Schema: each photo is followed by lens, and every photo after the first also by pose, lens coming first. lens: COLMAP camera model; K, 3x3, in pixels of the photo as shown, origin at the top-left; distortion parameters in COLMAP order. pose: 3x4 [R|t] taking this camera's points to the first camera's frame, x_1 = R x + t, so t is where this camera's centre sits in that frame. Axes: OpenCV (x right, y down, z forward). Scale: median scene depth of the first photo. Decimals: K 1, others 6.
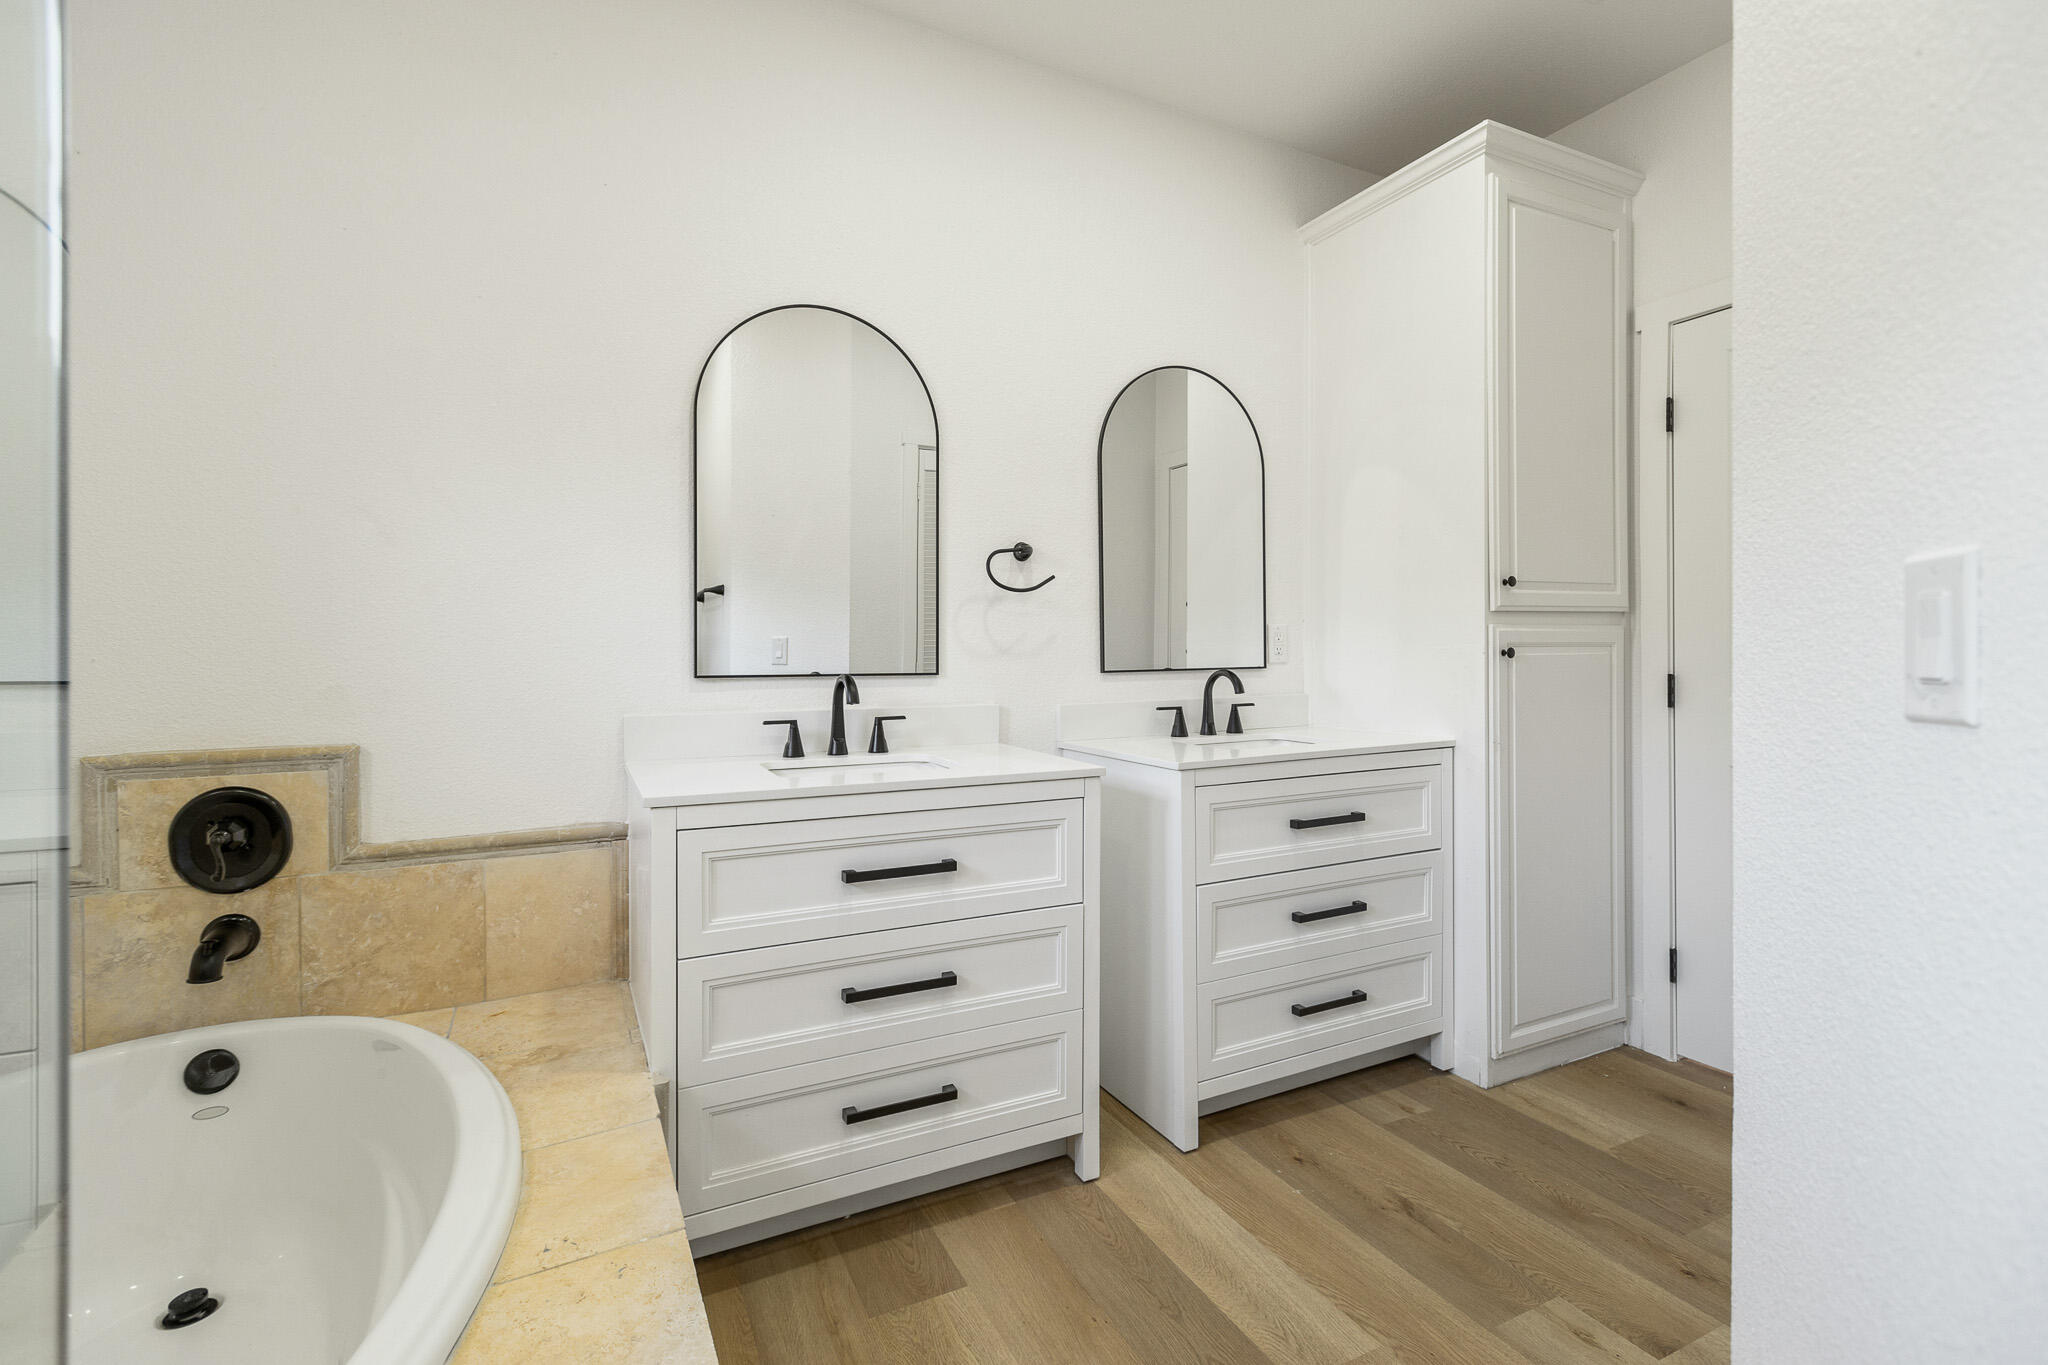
lens RADIAL K [[938.5, 0, 1022.0], [0, 938.5, 640.8], [0, 0, 1]] dist [-0.001162, -0.001214]
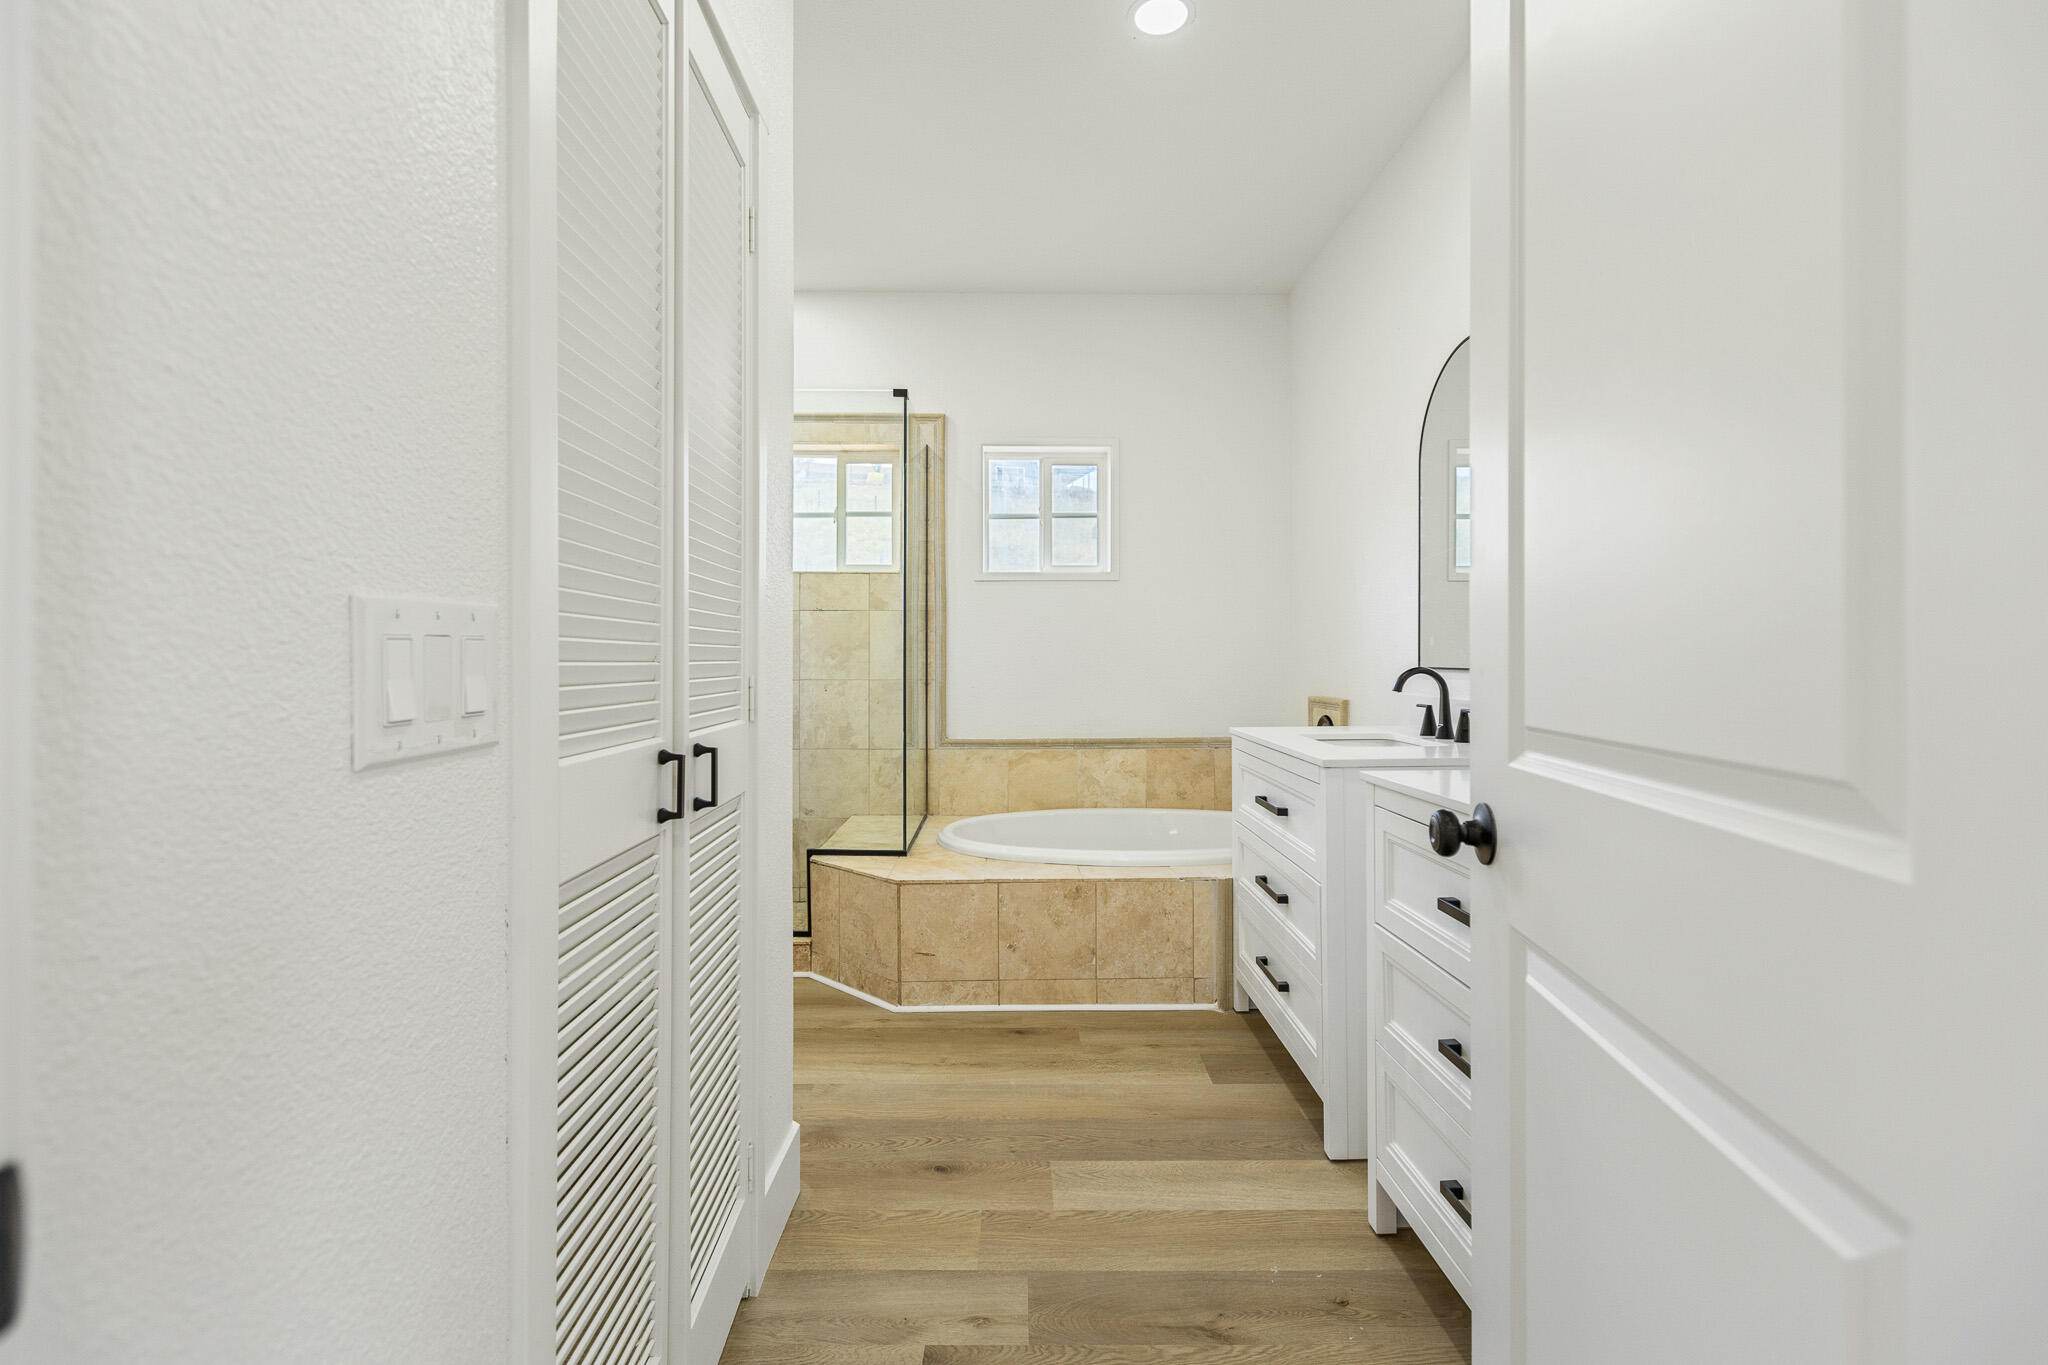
lens RADIAL K [[938.5, 0, 1022.0], [0, 938.5, 640.8], [0, 0, 1]] dist [-0.001162, -0.001214]
pose [[-0.429100, 0.001200, -0.903256, 1.350337], [0.001085, 0.999999, 0.000813, 0.004300], [0.903256, -0.000631, -0.429101, 1.331834]]
